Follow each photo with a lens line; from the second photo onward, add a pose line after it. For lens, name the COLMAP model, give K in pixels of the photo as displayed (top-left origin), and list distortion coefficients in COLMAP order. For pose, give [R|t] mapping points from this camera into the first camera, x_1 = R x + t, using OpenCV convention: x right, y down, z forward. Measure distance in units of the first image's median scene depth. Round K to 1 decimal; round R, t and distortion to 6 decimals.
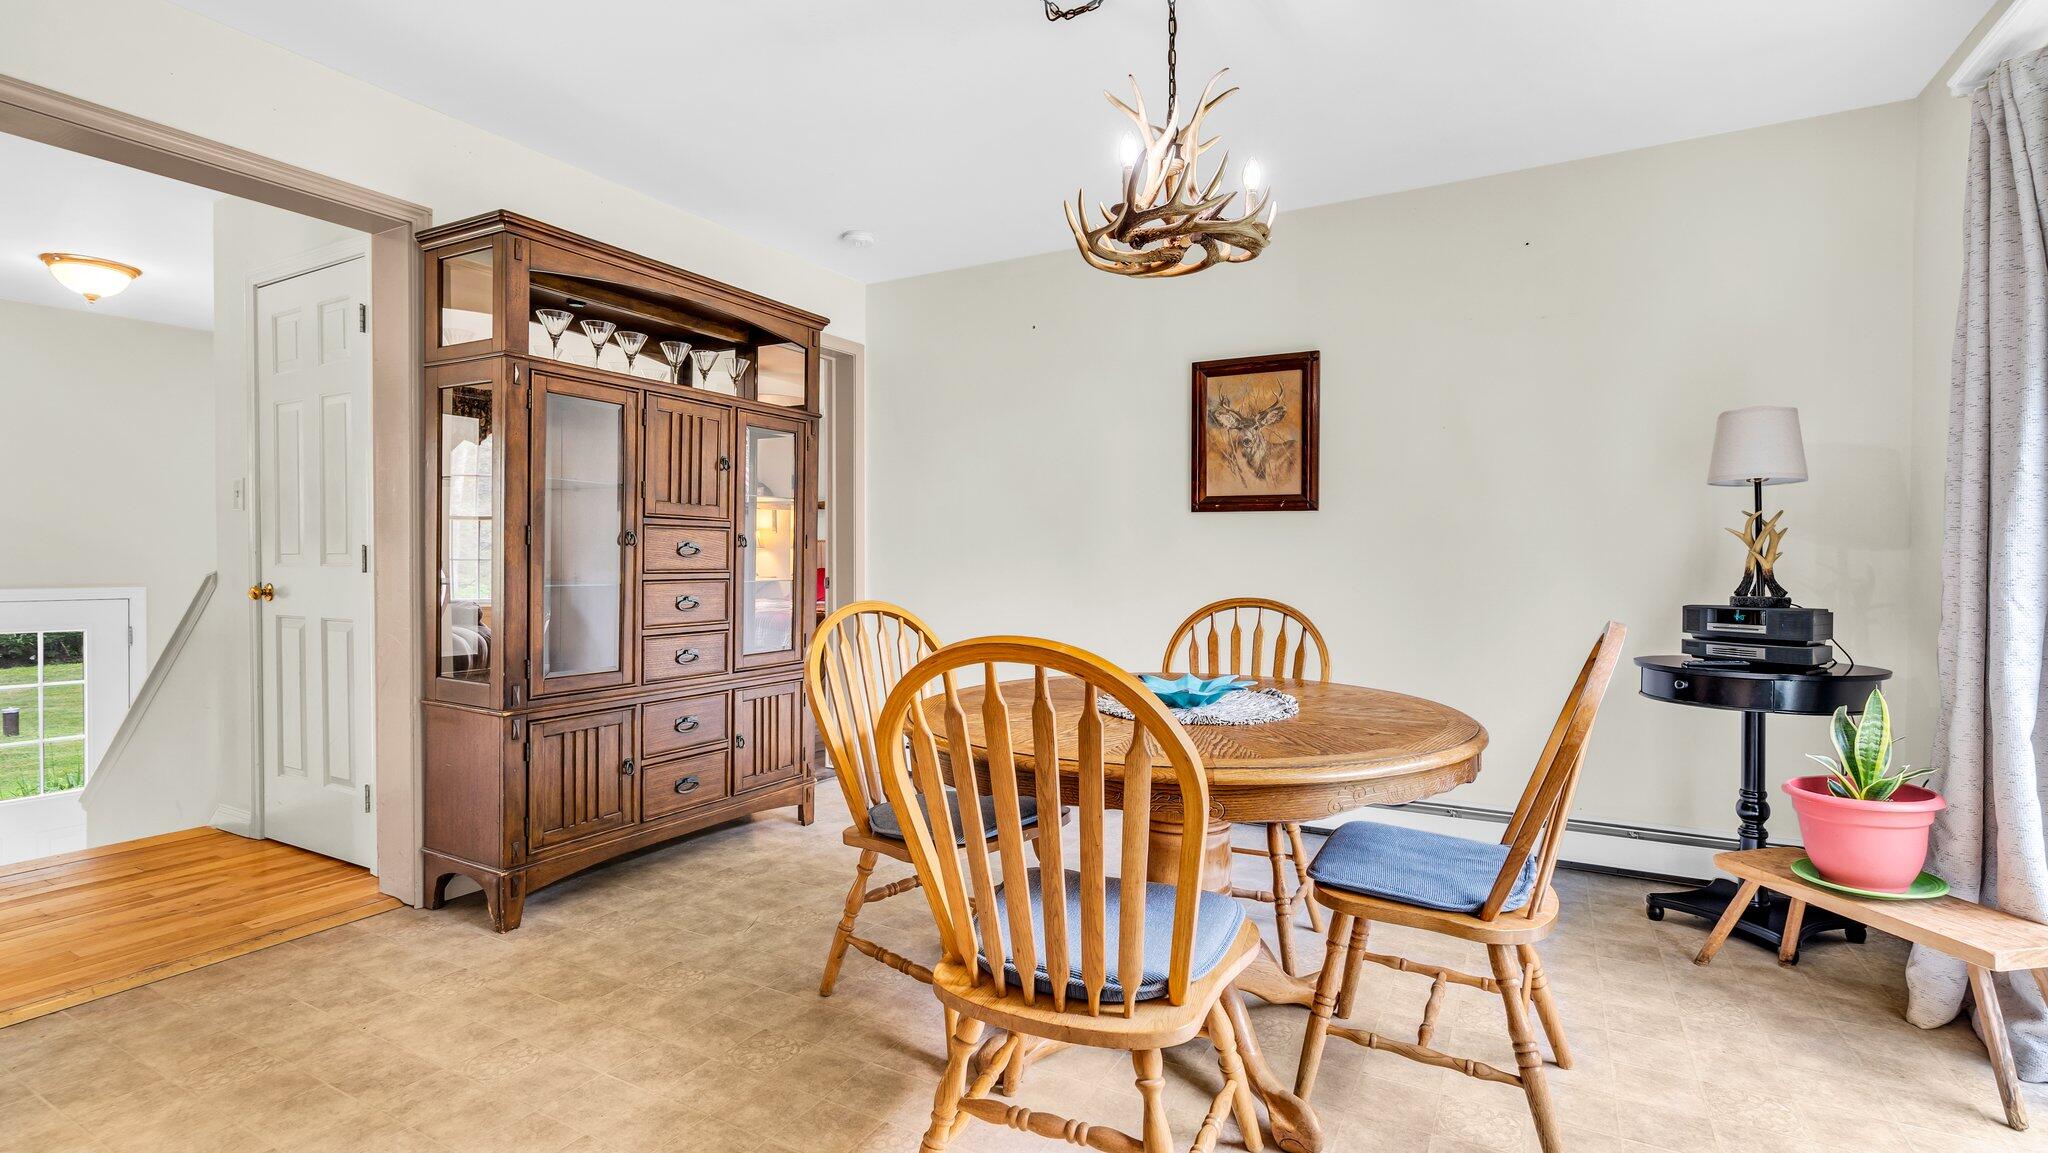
lens RADIAL K [[984.3, 0, 1010.7], [0, 984.3, 555.2], [0, 0, 1]] dist [0.002699, 0.000950]
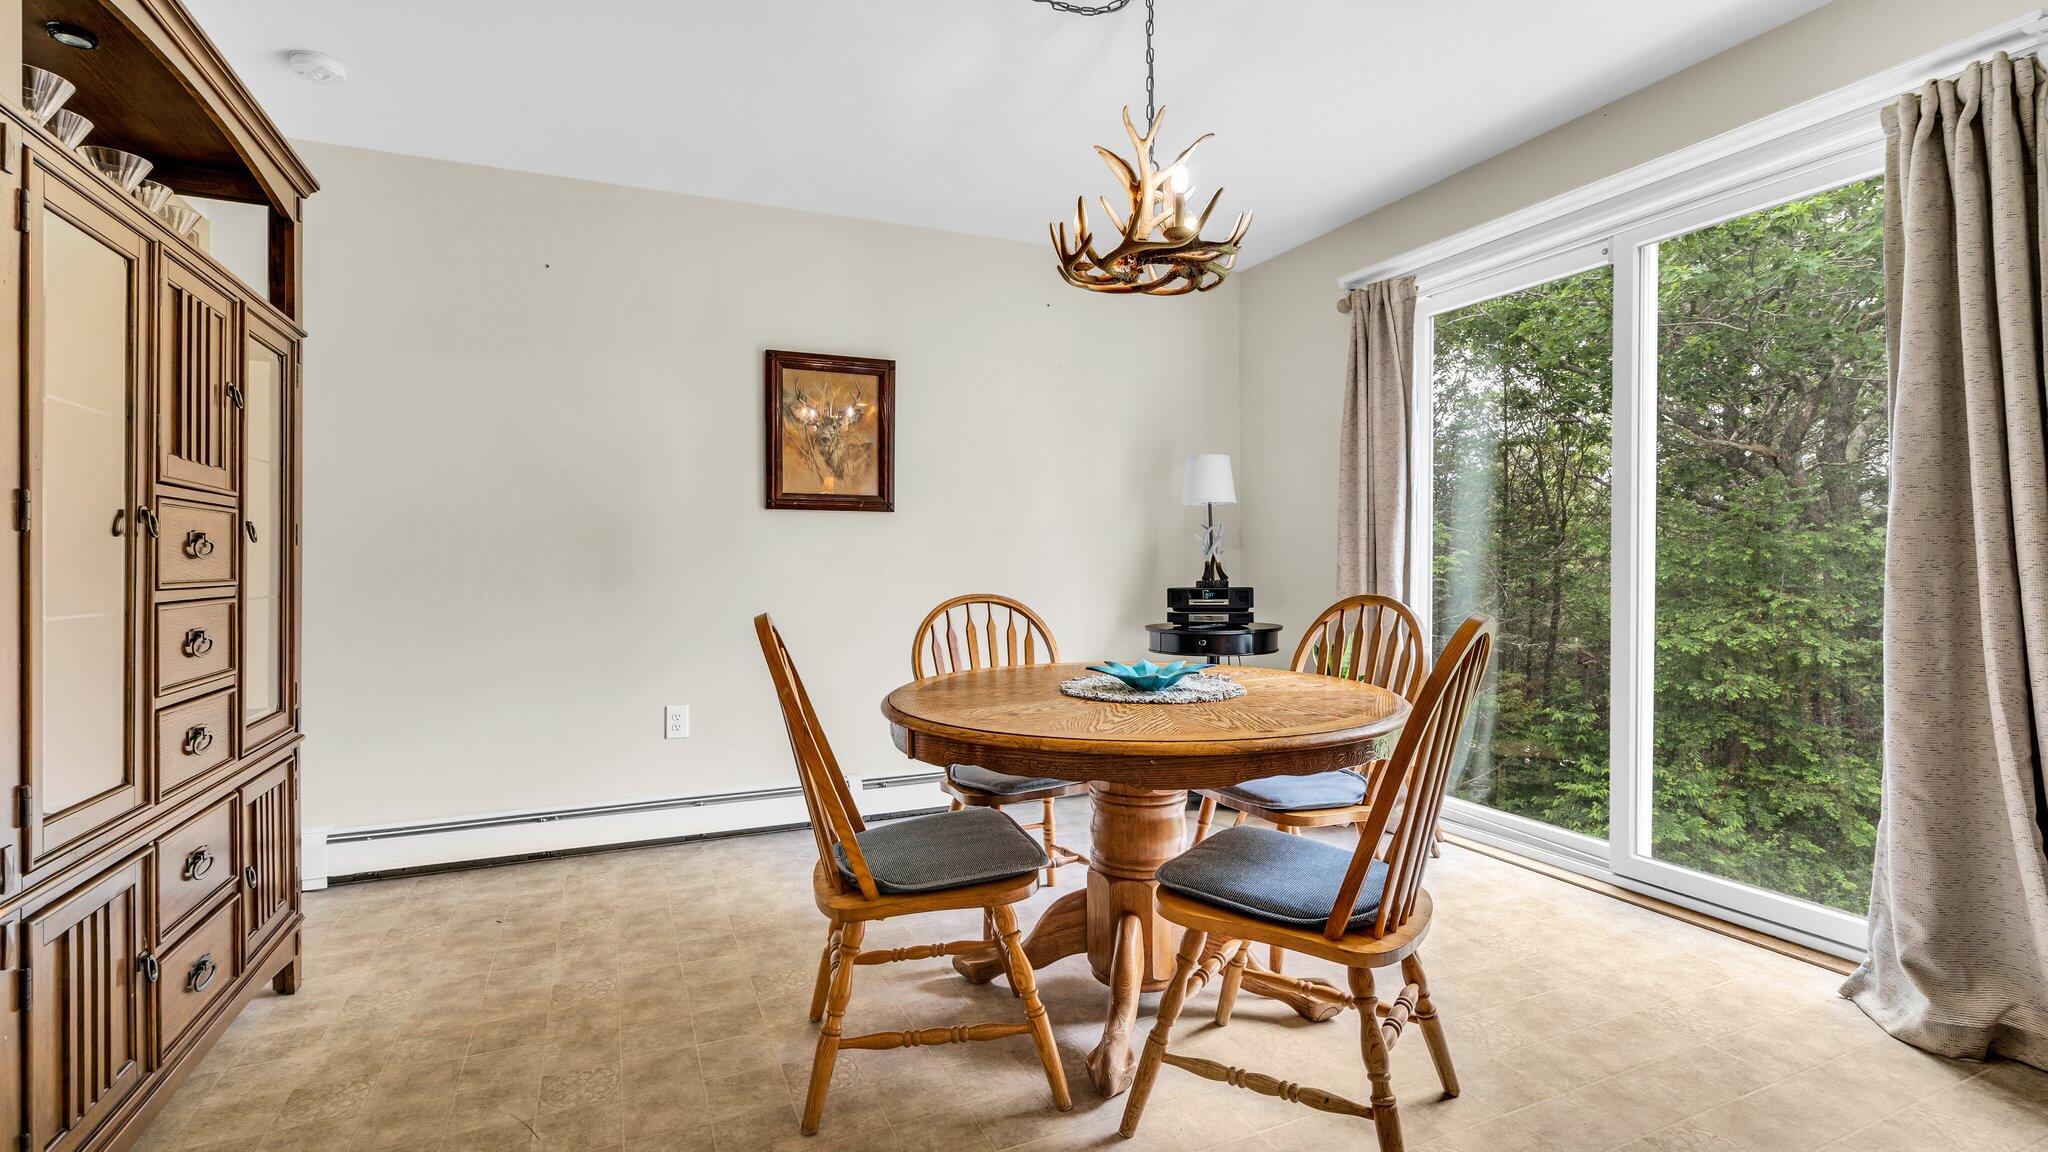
lens RADIAL K [[984.3, 0, 1010.7], [0, 984.3, 554.7], [0, 0, 1]] dist [0.002699, 0.000950]
pose [[0.578652, -0.003545, 0.815567, -0.538259], [0.005048, 0.999987, 0.000765, 0.000170], [-0.815559, 0.003674, 0.578663, 0.323609]]
